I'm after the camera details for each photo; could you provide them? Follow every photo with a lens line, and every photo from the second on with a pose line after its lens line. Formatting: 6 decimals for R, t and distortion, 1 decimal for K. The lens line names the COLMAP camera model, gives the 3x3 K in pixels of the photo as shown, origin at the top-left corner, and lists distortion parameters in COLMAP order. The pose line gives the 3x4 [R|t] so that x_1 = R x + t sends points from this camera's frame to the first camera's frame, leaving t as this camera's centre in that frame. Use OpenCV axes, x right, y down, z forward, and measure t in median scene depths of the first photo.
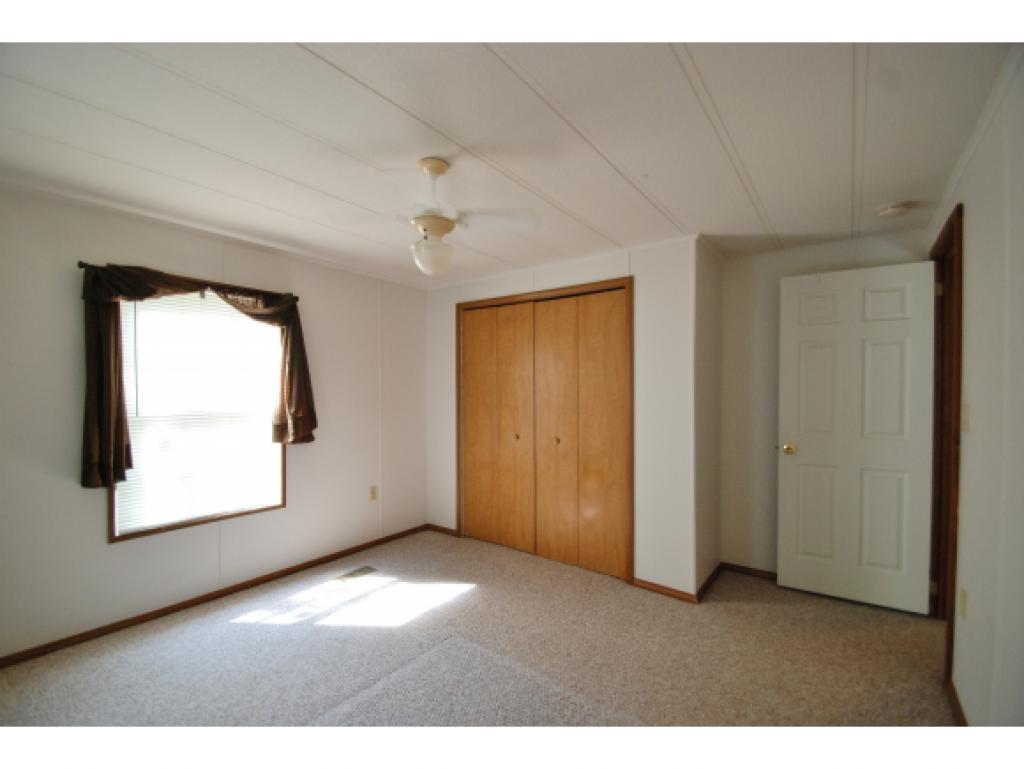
lens RADIAL K [[453.2, 0, 501.8], [0, 453.2, 393.9], [0, 0, 1]] dist [0.013248, -0.017640]
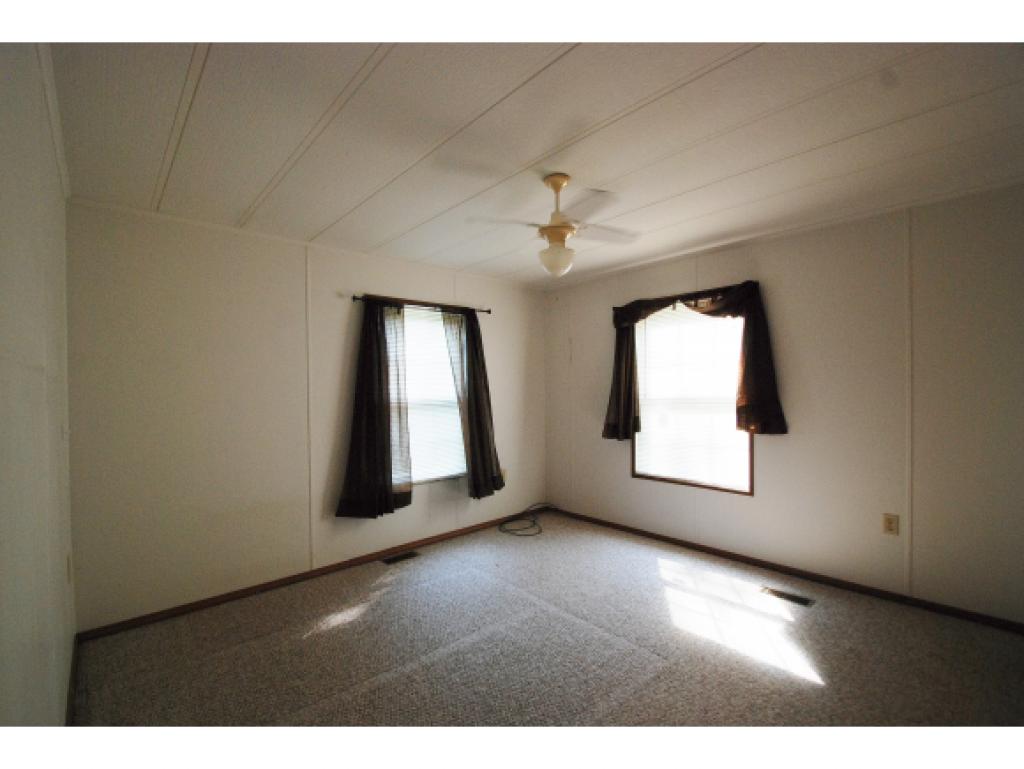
lens RADIAL K [[453.2, 0, 501.8], [0, 453.2, 393.9], [0, 0, 1]] dist [0.013248, -0.017640]
pose [[-0.196372, 0.012310, -0.980452, 0.717564], [0.001671, 0.999924, 0.012220, 0.013761], [0.980528, 0.000761, -0.196378, 0.776456]]
